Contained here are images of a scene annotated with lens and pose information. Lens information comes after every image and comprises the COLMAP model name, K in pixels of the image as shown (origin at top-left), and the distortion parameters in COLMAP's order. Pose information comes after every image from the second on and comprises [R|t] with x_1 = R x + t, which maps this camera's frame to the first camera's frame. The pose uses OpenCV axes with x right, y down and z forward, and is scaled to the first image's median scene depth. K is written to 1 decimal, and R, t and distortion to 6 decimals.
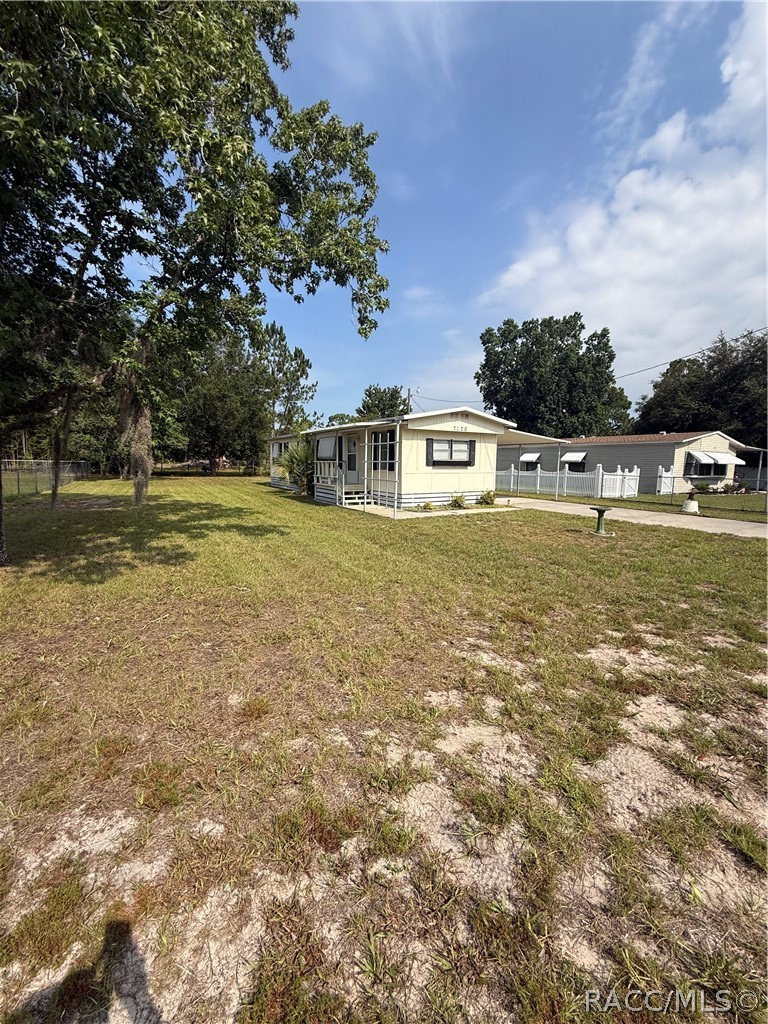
lens RADIAL K [[409.8, 0, 386.0], [0, 409.8, 508.8], [0, 0, 1]] dist [0.010135, 0.000229]
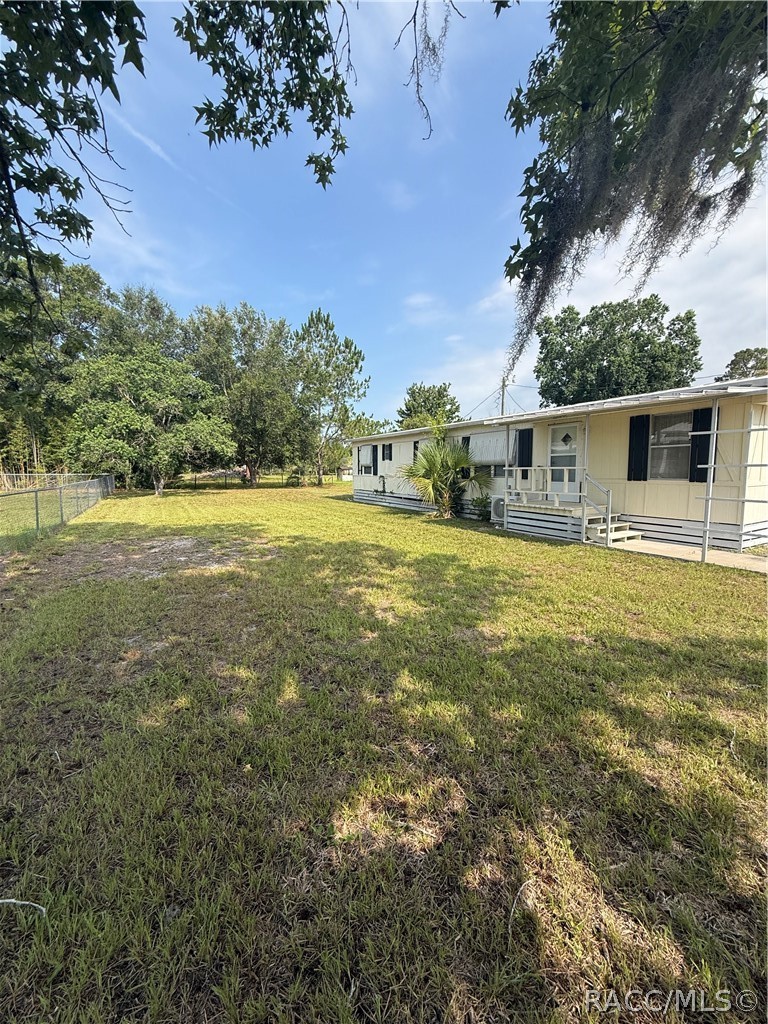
lens RADIAL K [[409.8, 0, 385.7], [0, 409.8, 507.6], [0, 0, 1]] dist [0.010135, 0.000229]
pose [[0.999786, -0.017865, -0.010416, -0.176222], [0.017676, 0.999683, -0.017918, -0.023982], [0.010733, 0.017730, 0.999785, 0.189717]]
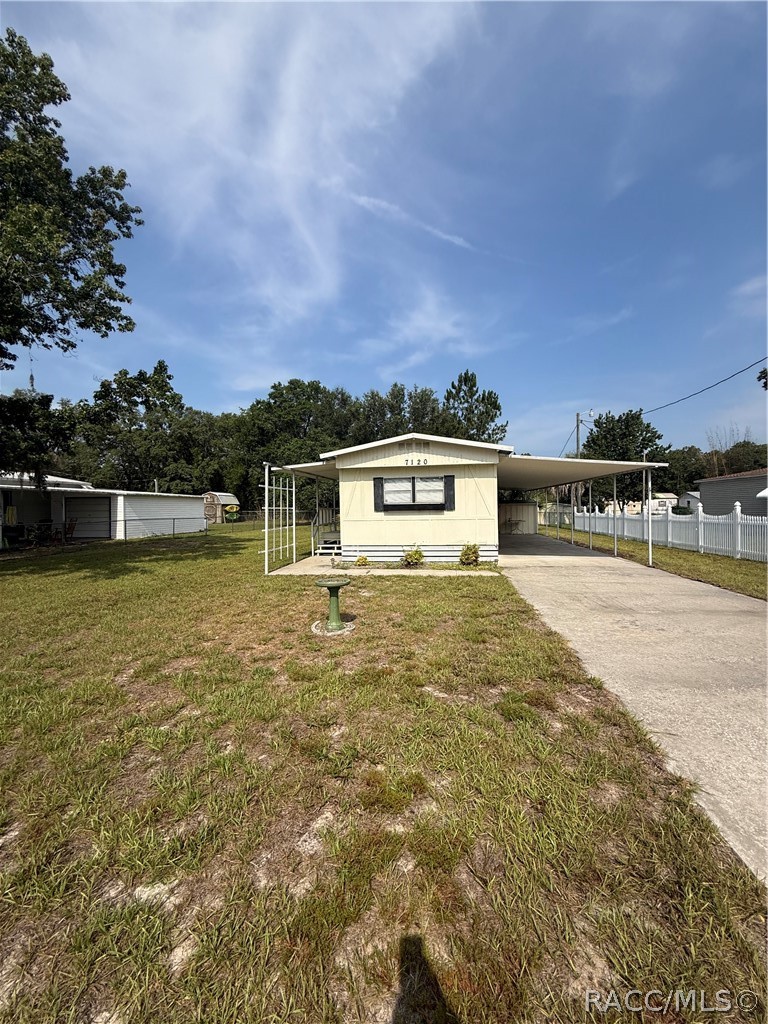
lens RADIAL K [[409.8, 0, 384.4], [0, 409.8, 512.1], [0, 0, 1]] dist [0.010135, 0.000229]
pose [[0.776967, -0.018798, -0.629260, 0.273183], [-0.046906, 0.995047, -0.087642, -0.014820], [0.627791, 0.097611, 0.772237, 0.171235]]
